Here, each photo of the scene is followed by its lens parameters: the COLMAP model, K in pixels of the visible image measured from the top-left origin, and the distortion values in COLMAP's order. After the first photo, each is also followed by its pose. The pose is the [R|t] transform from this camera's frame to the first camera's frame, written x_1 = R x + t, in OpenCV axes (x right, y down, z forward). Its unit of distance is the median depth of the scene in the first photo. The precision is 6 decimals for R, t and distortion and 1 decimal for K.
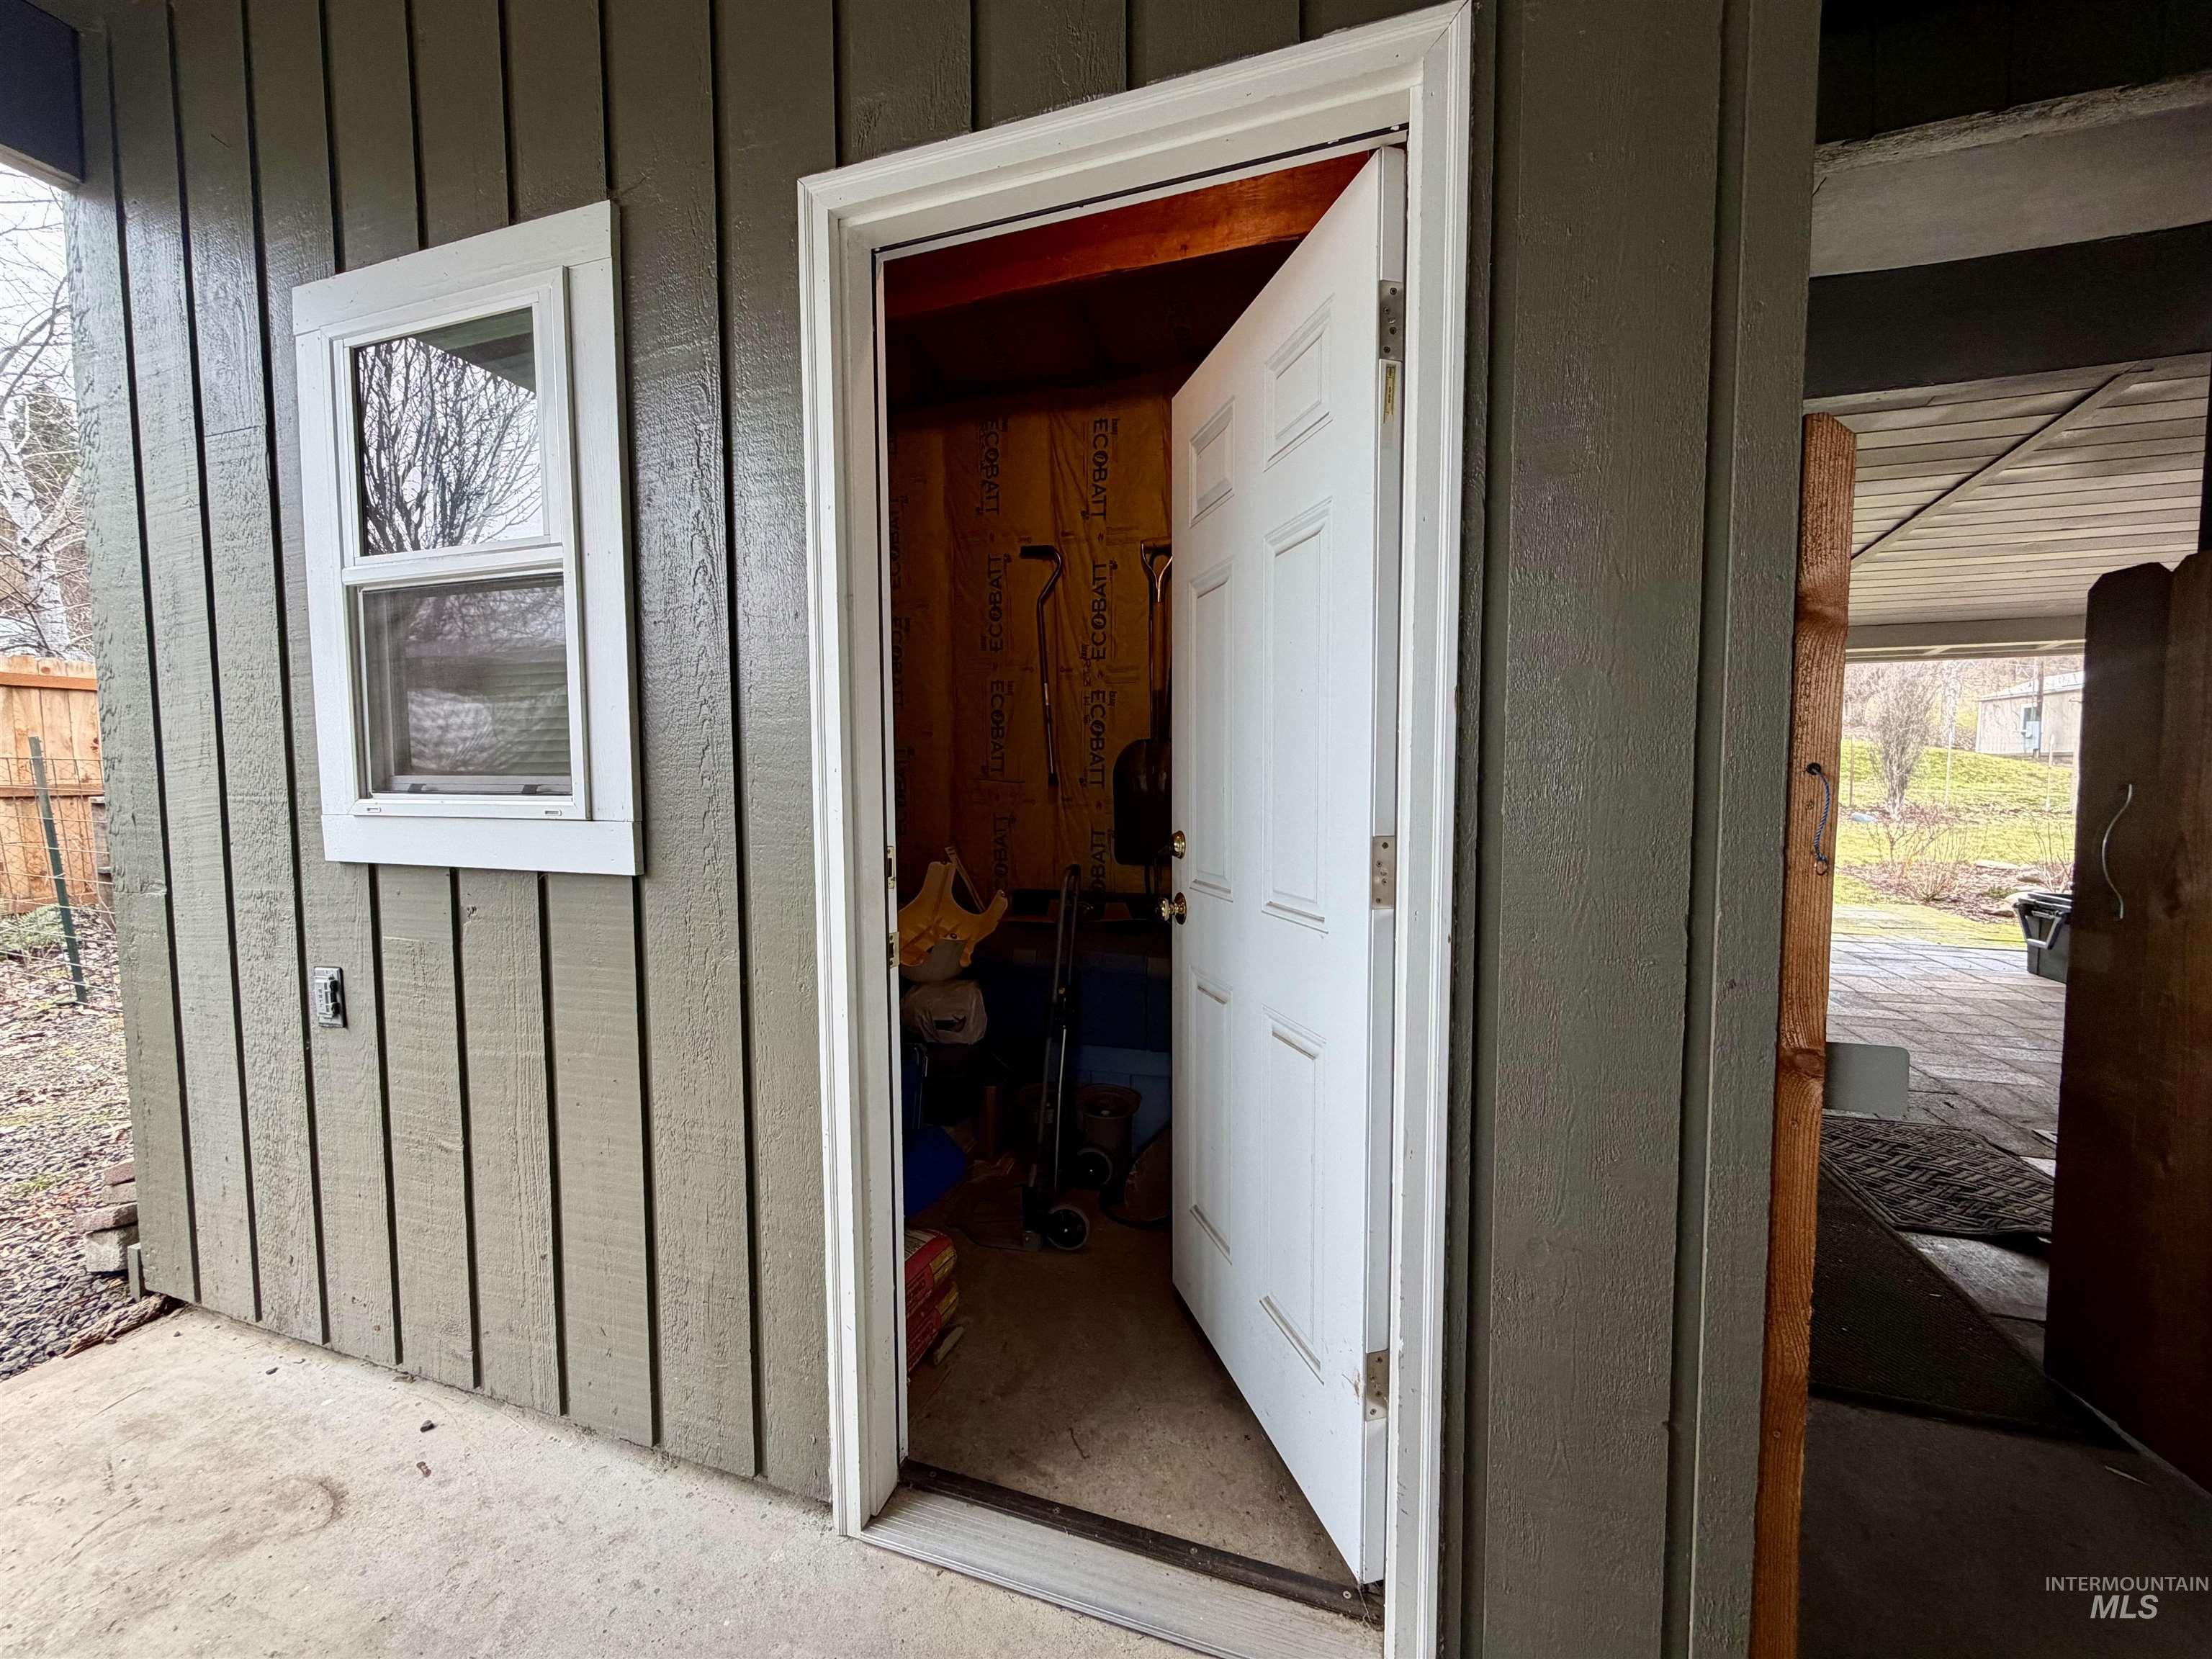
lens RADIAL K [[883.0, 0, 1107.0], [0, 883.0, 829.2], [0, 0, 1]] dist [-0.000213, 0.000016]
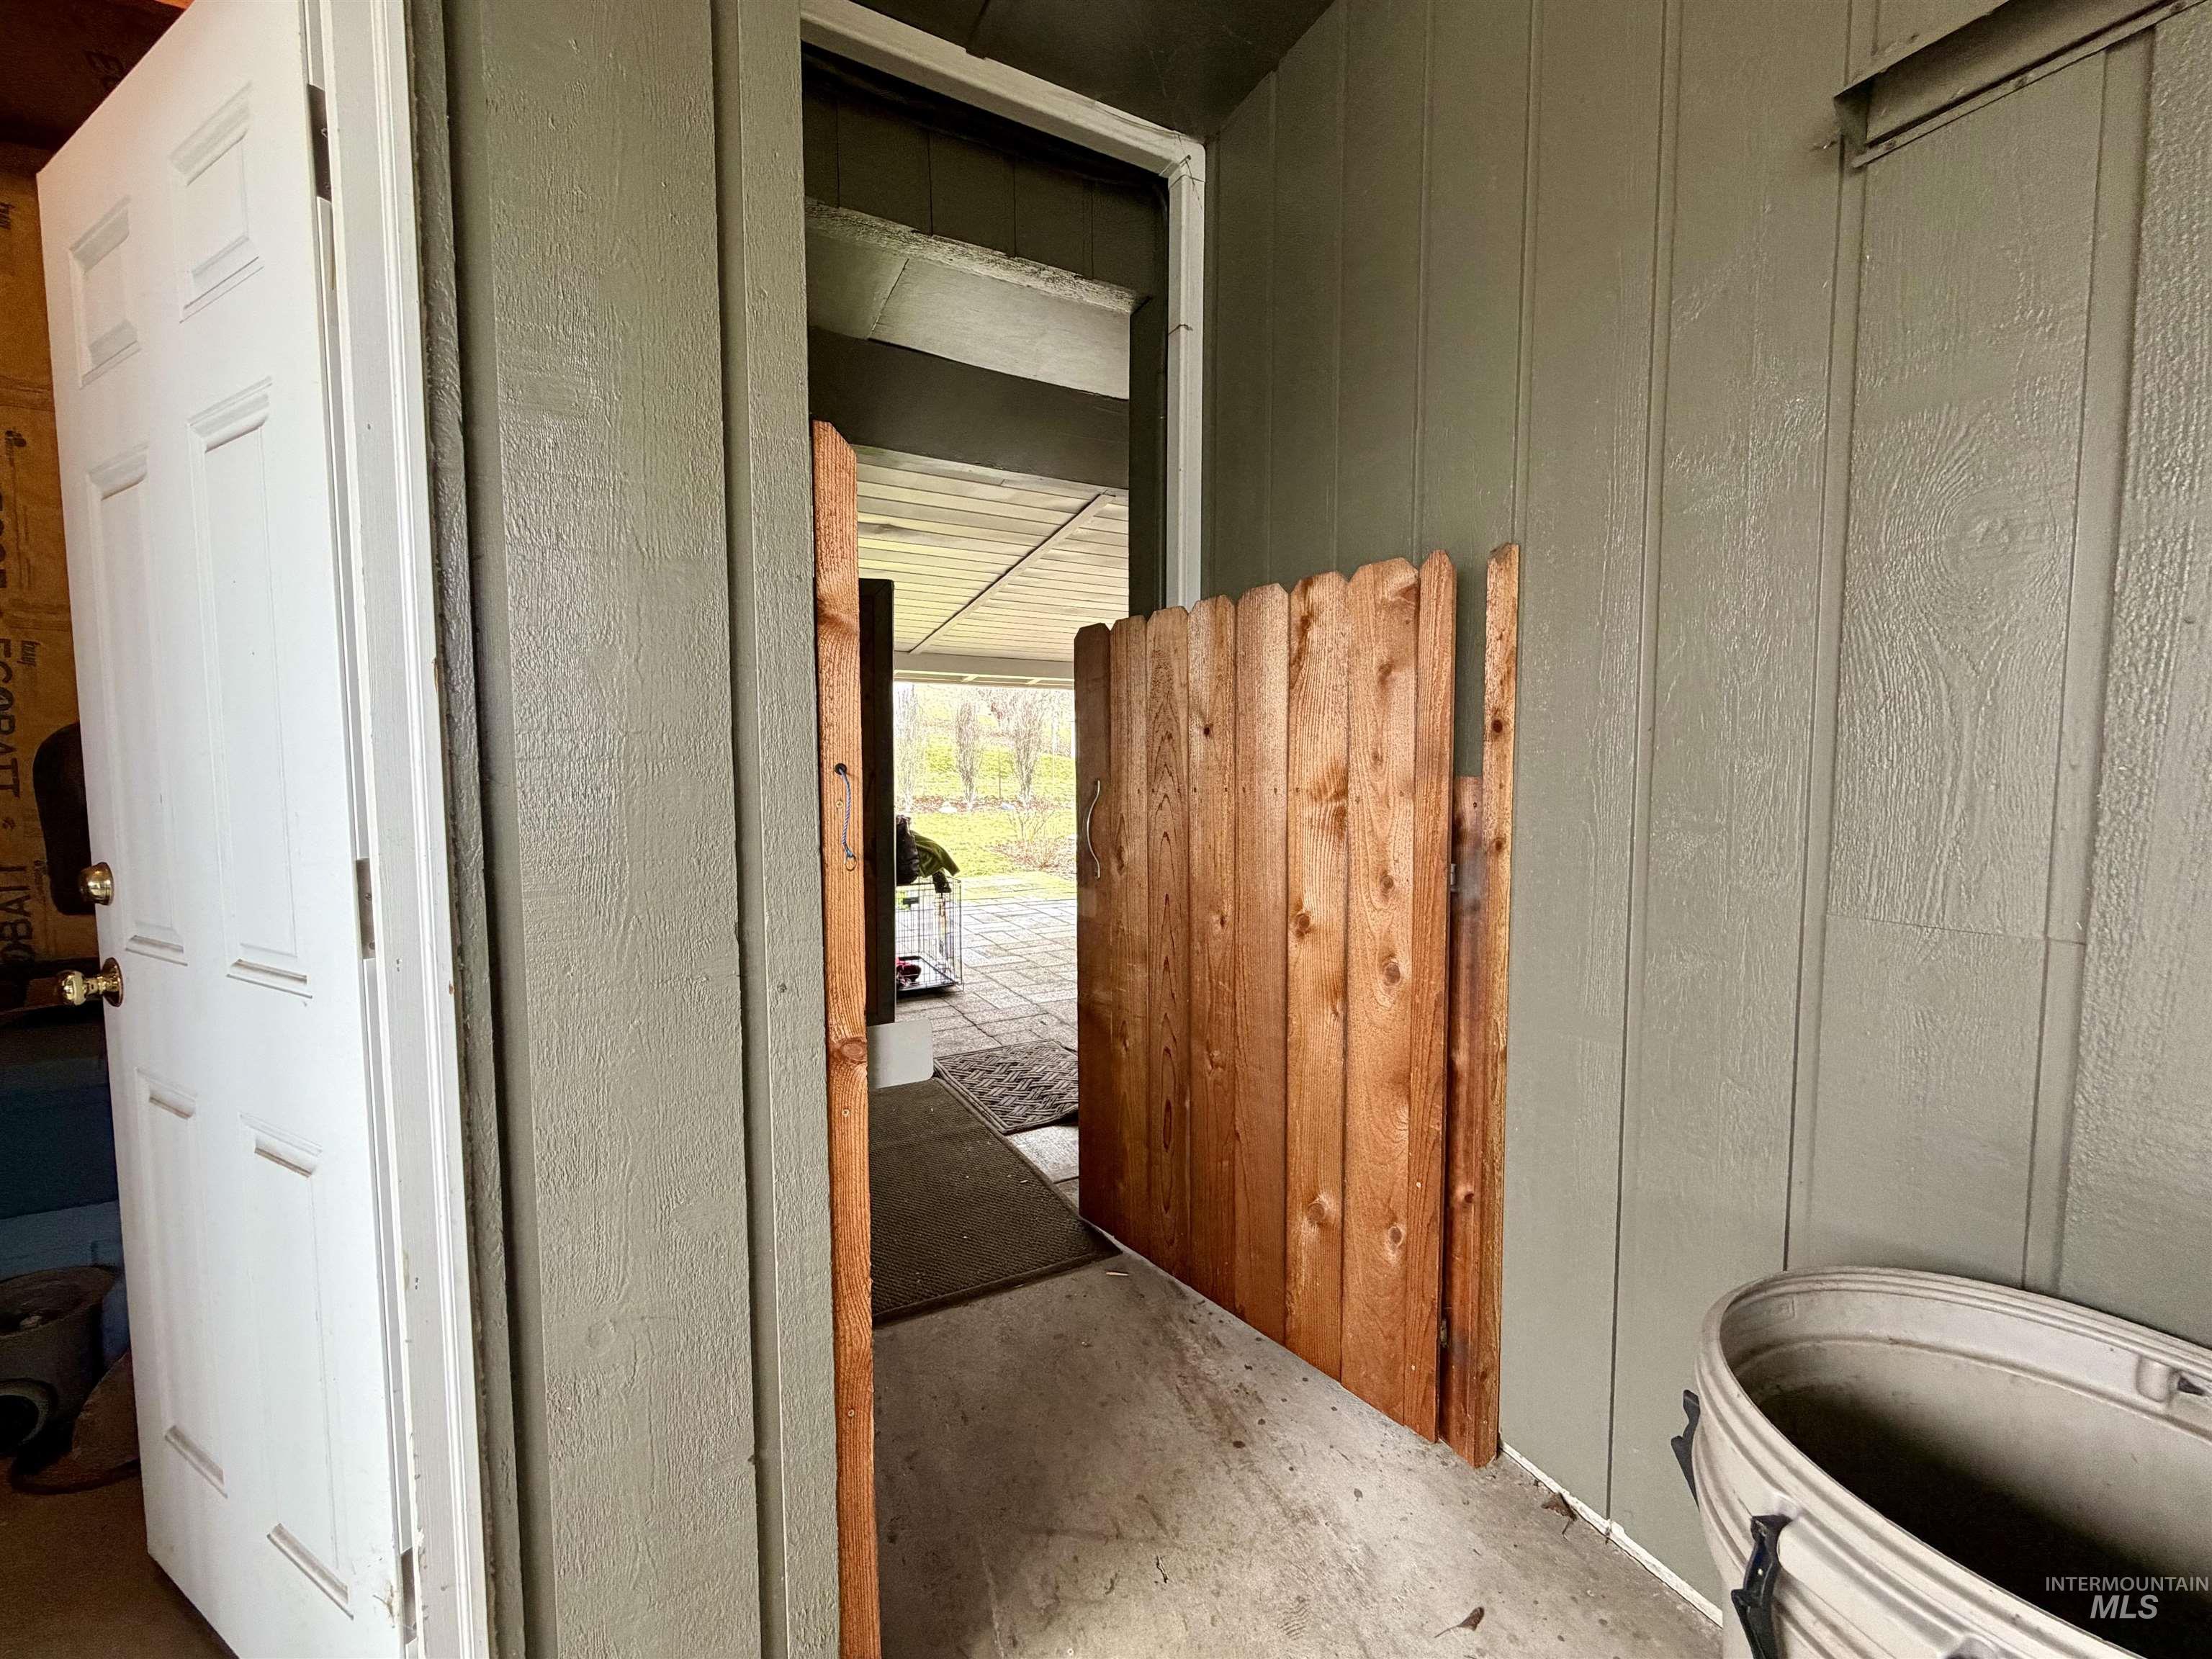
lens RADIAL K [[883.0, 0, 1104.4], [0, 883.0, 831.6], [0, 0, 1]] dist [-0.000213, 0.000016]
pose [[0.685502, -0.048599, 0.726447, 0.126445], [0.046068, 0.998666, 0.023339, -0.002340], [-0.726611, 0.017467, 0.686827, 0.031948]]
